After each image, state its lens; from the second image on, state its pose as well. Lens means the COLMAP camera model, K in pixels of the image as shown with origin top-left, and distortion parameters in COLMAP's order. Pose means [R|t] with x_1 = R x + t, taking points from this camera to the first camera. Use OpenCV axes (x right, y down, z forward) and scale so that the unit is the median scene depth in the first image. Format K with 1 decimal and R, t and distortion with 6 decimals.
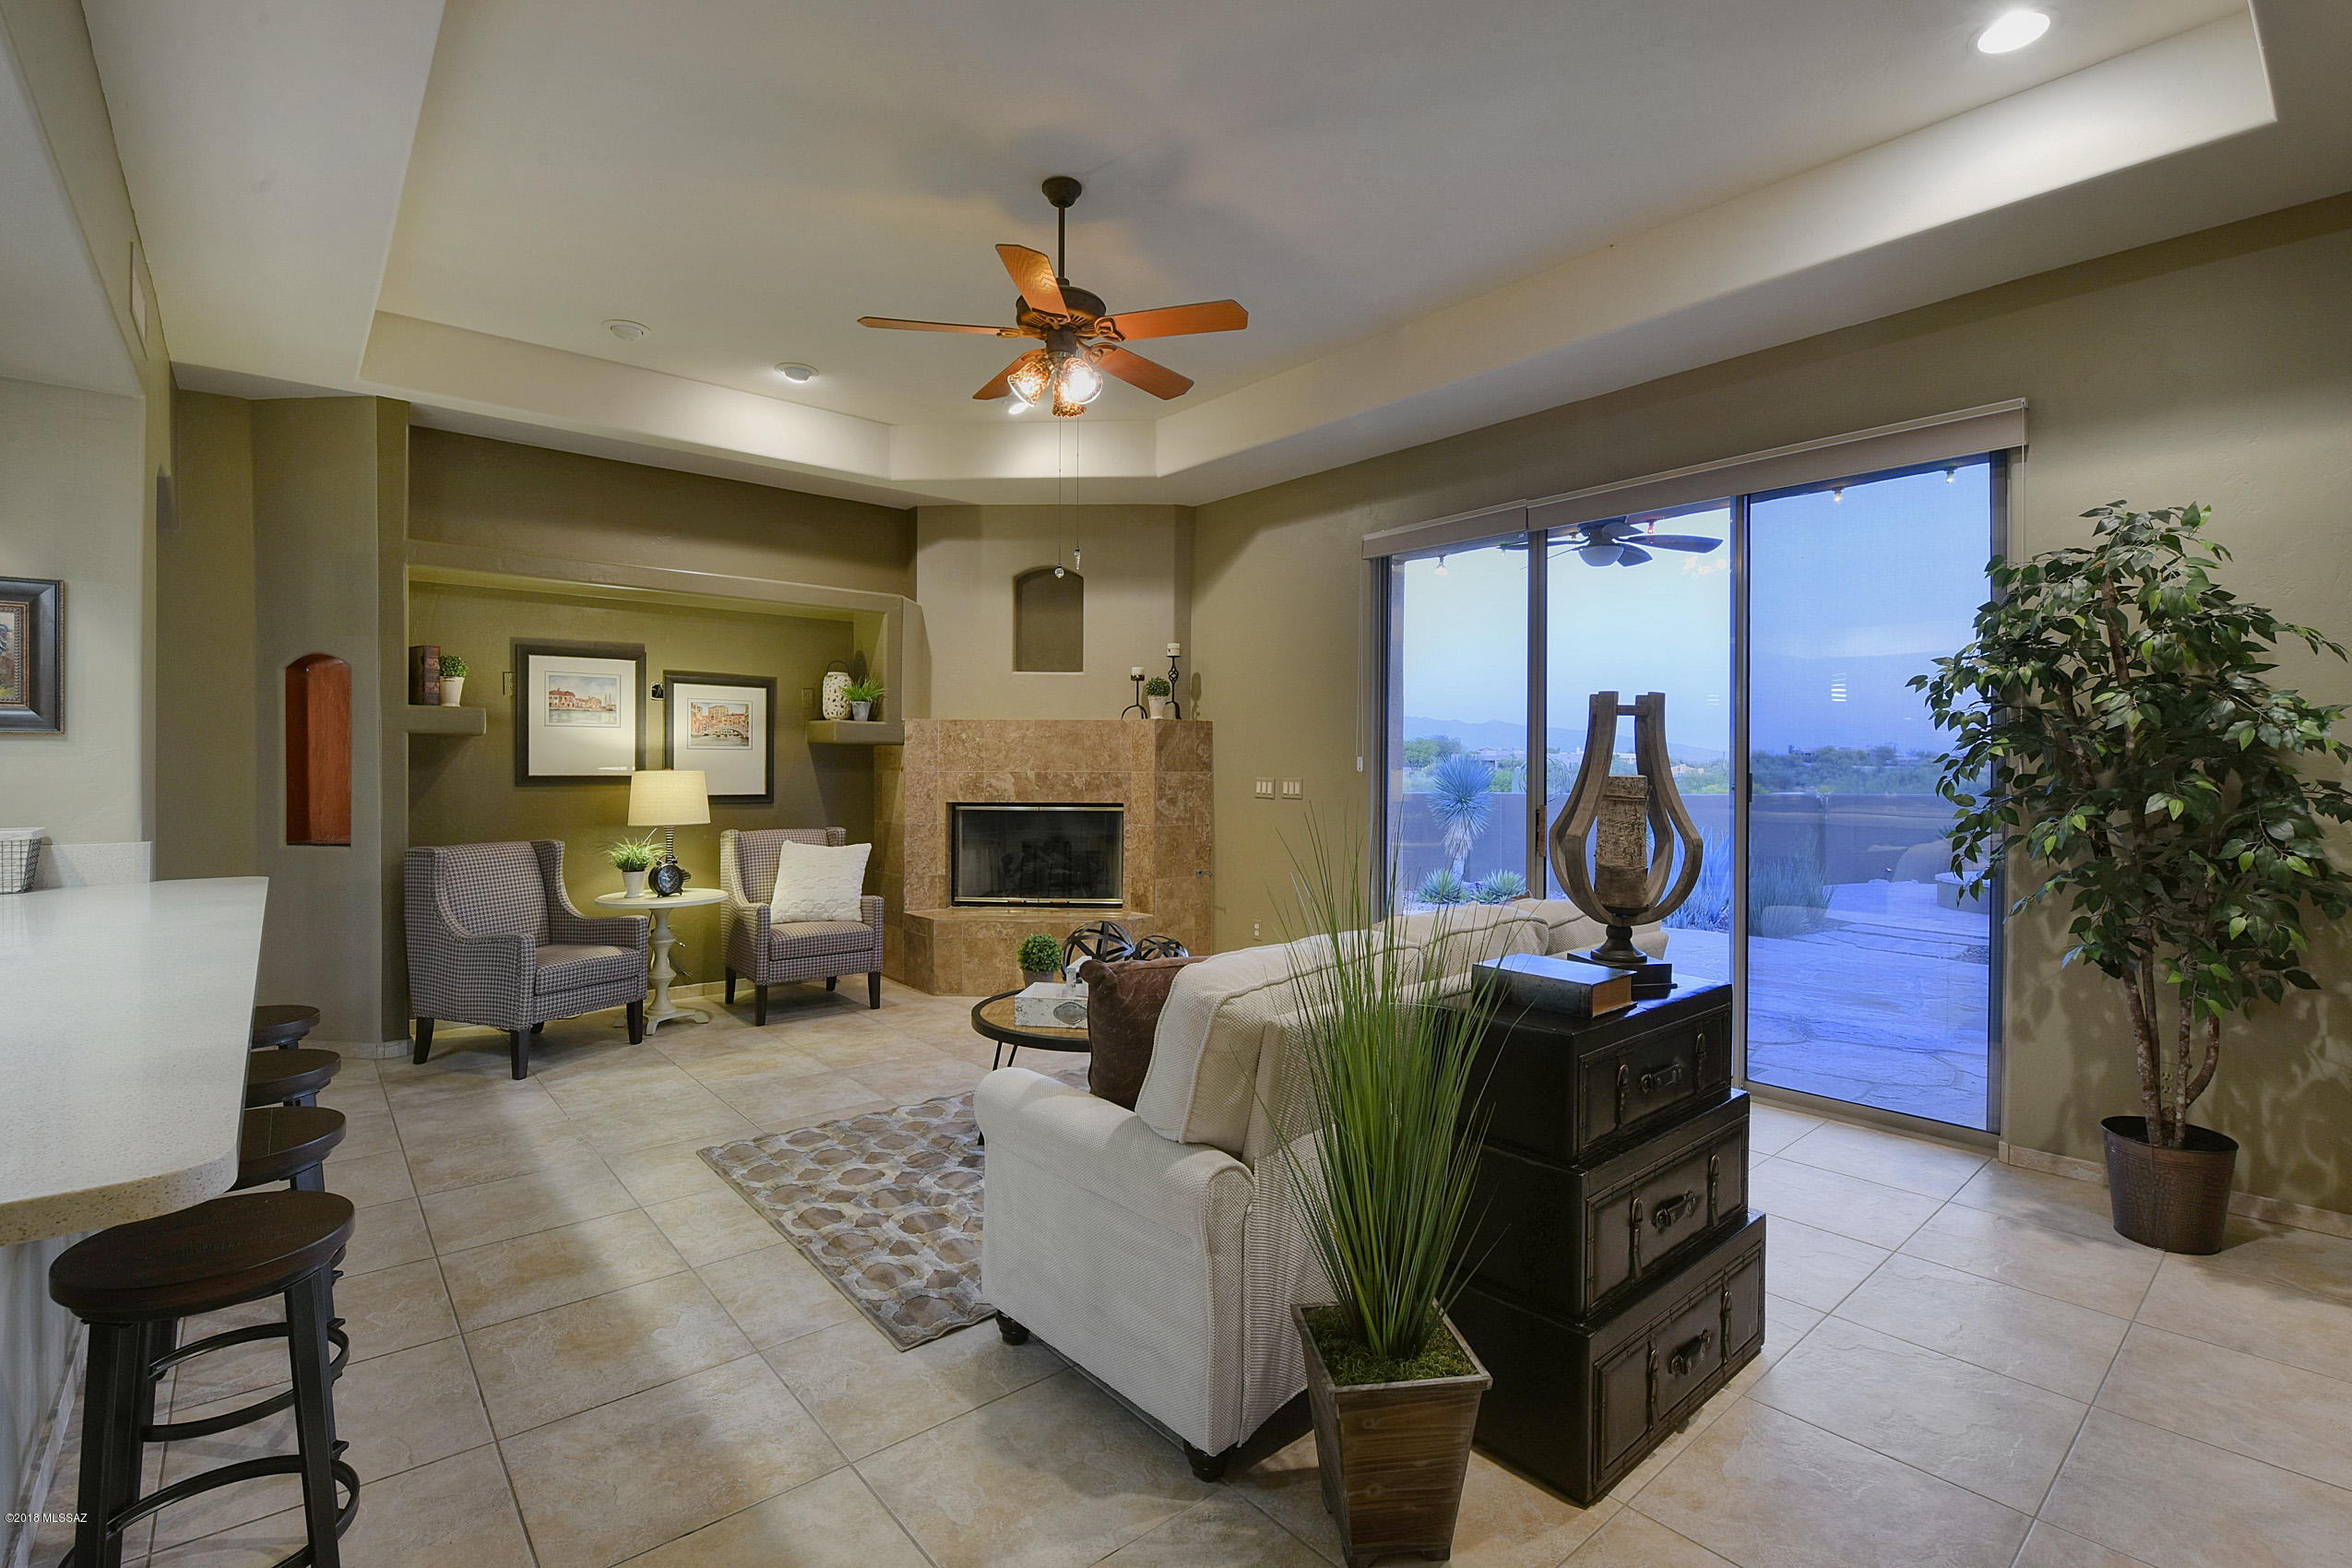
lens RADIAL K [[1057.5, 0, 1236.5], [0, 1057.5, 765.1], [0, 0, 1]] dist [-0.001936, -0.015728]
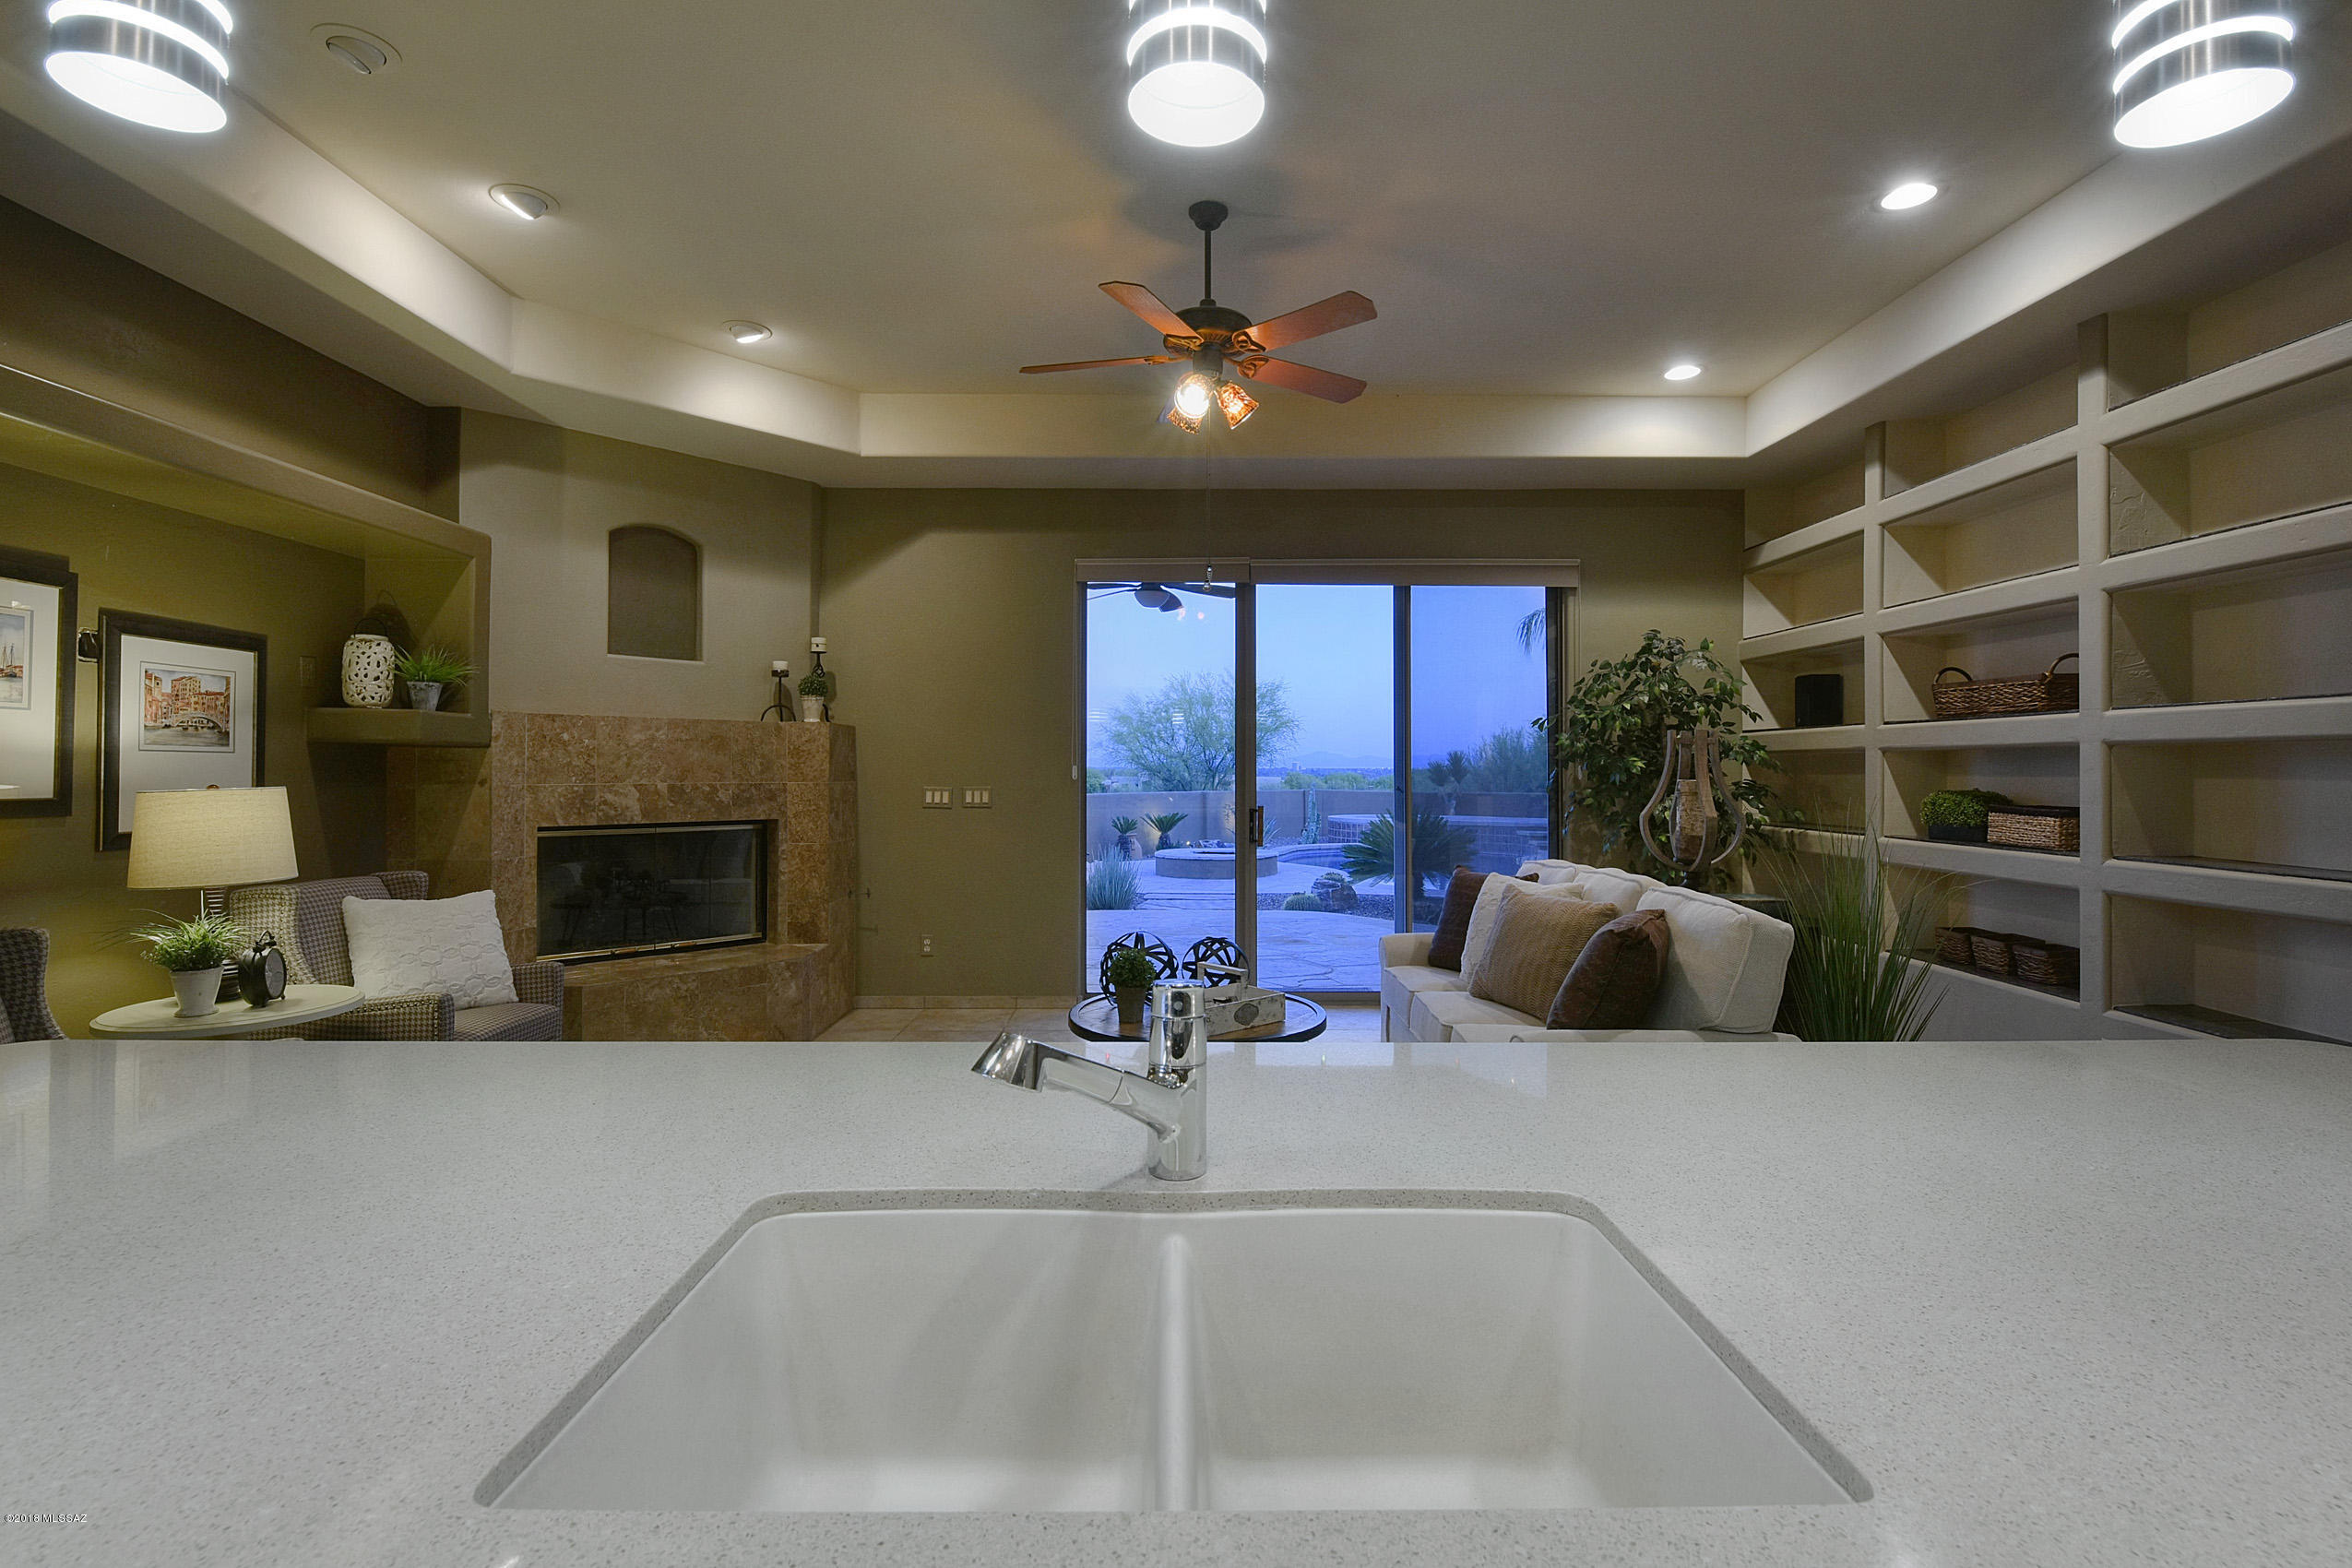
lens RADIAL K [[1013.4, 0, 1190.0], [0, 1013.4, 762.2], [0, 0, 1]] dist [-0.000692, -0.008379]
pose [[0.669036, 0.003956, 0.743220, -0.503782], [0.003676, 0.999956, -0.008632, -0.001837], [-0.743221, 0.008507, 0.668992, 0.204610]]
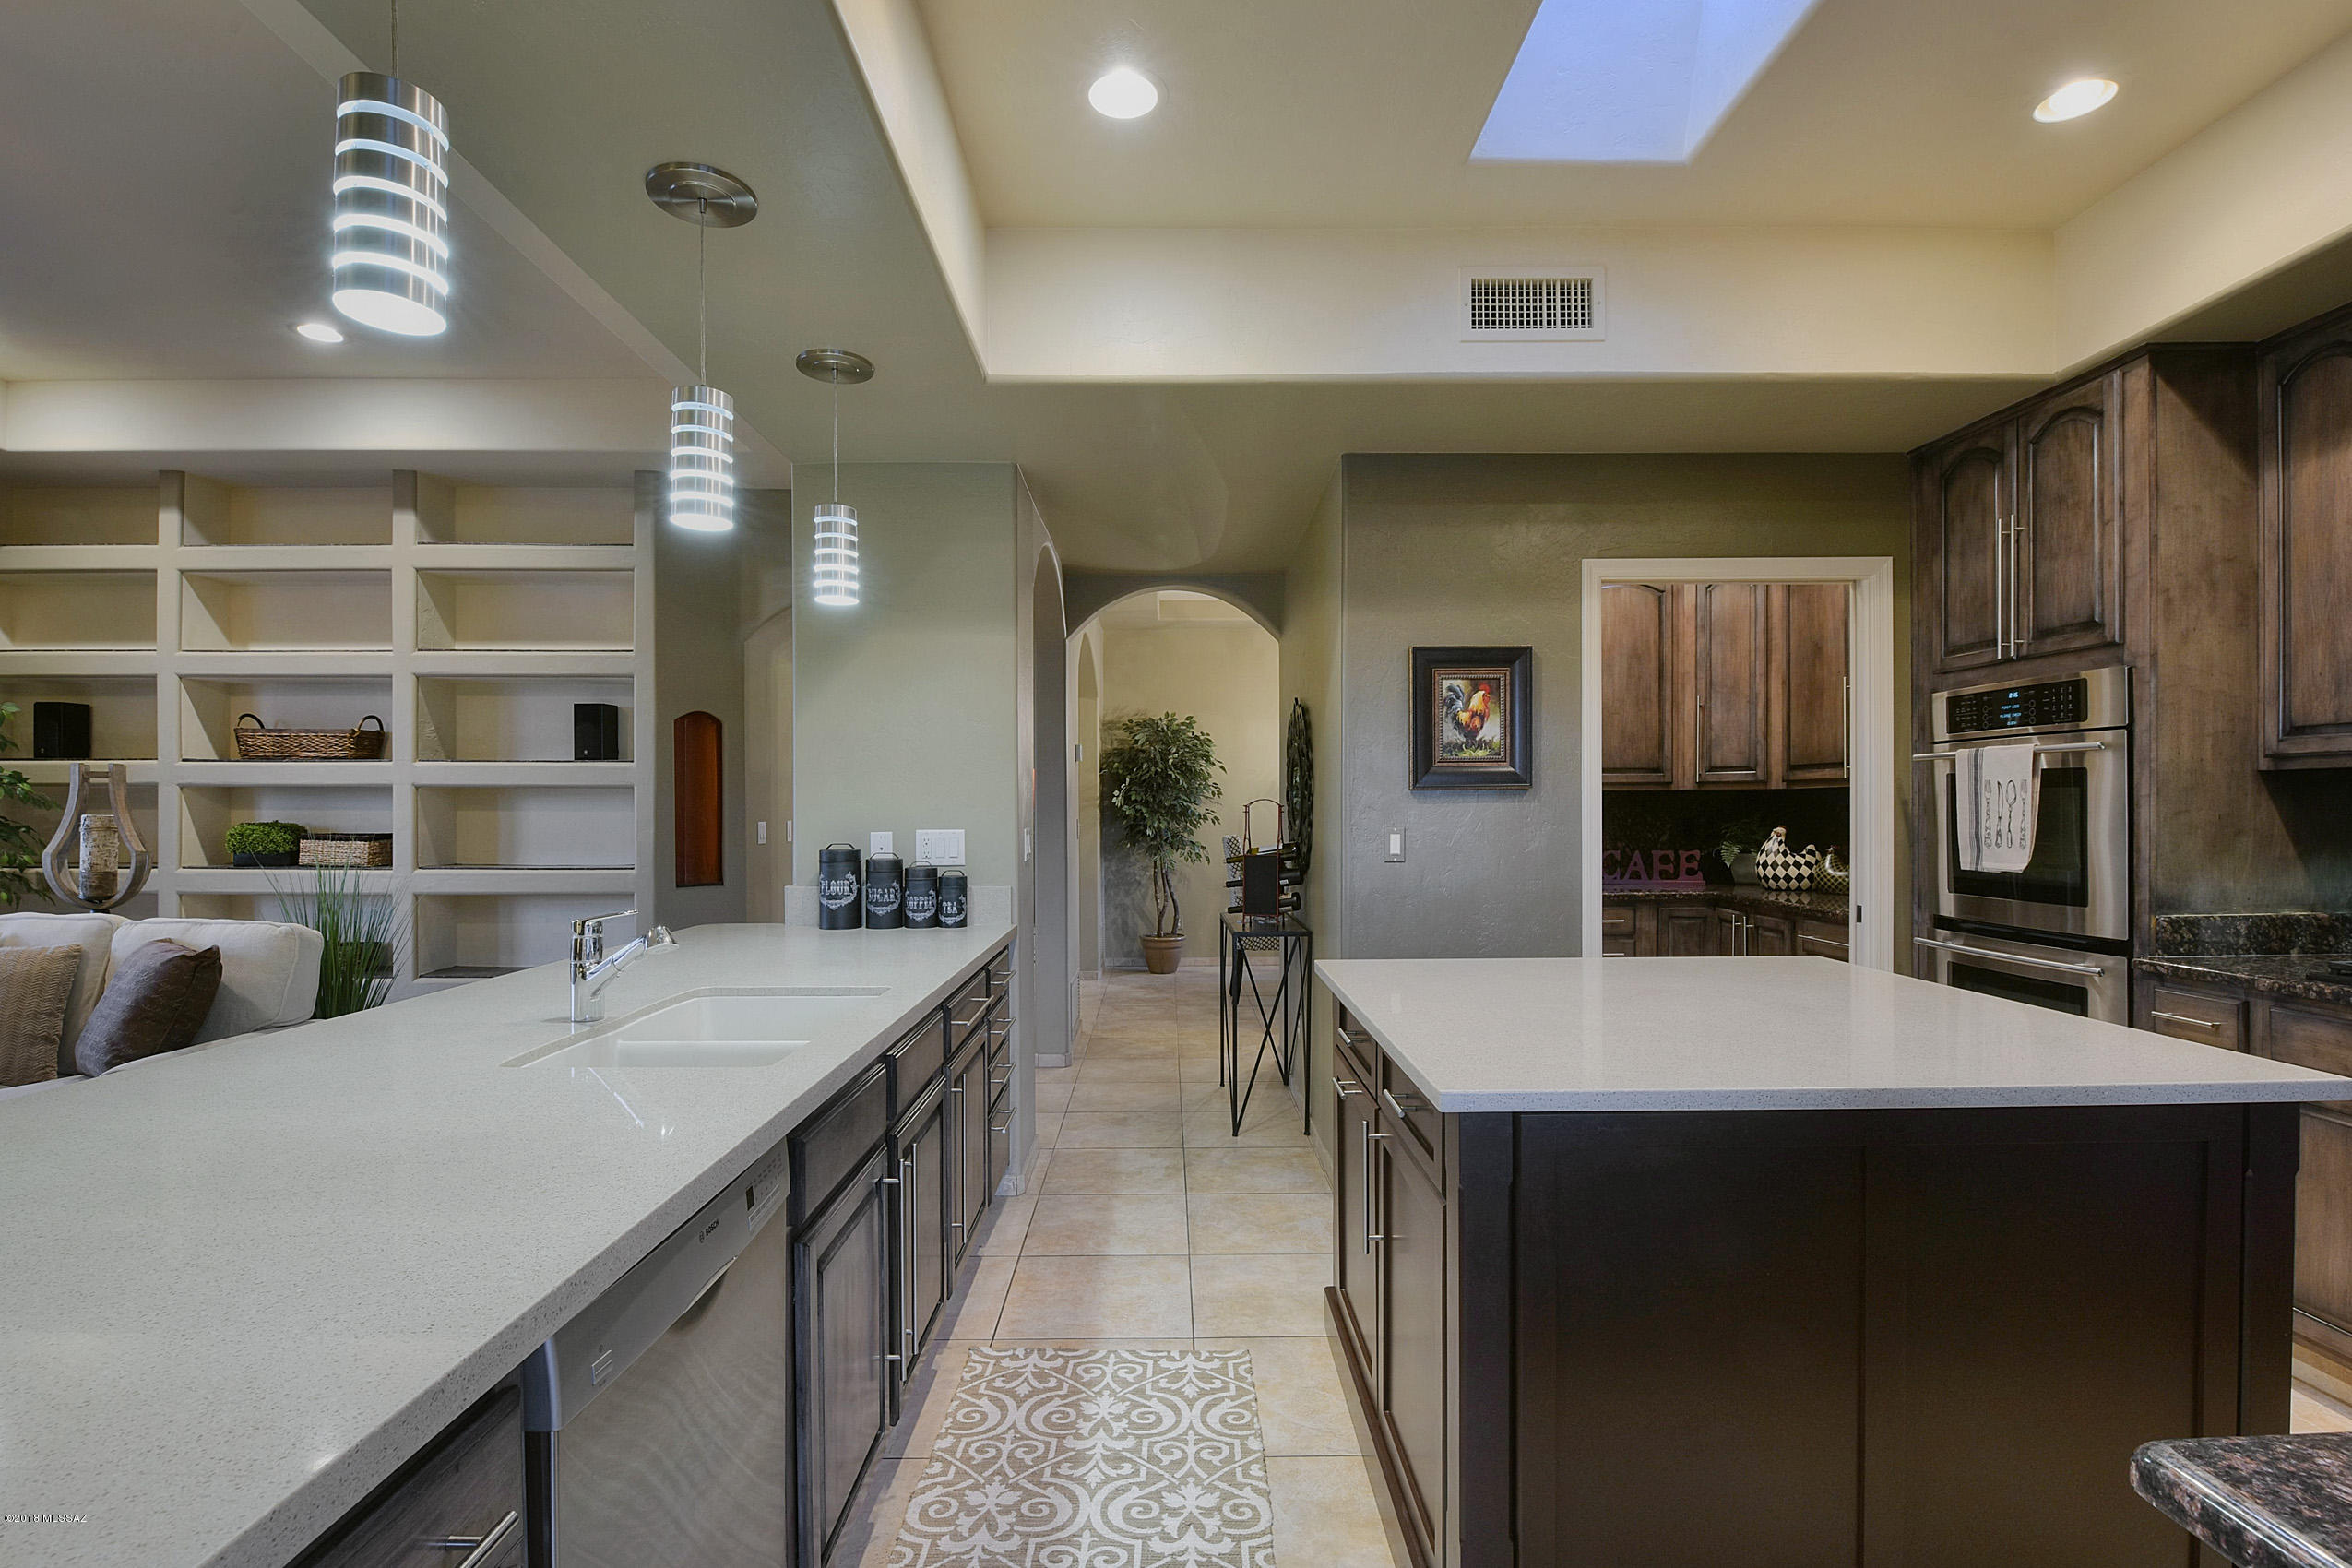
lens RADIAL K [[1117.2, 0, 1174.3], [0, 1117.2, 823.6], [0, 0, 1]] dist [-0.001176, -0.023687]
pose [[-0.750728, -0.013365, 0.660477, -0.737605], [-0.000713, 0.999811, 0.019421, -0.003196], [-0.660612, 0.014109, -0.750595, 0.447139]]
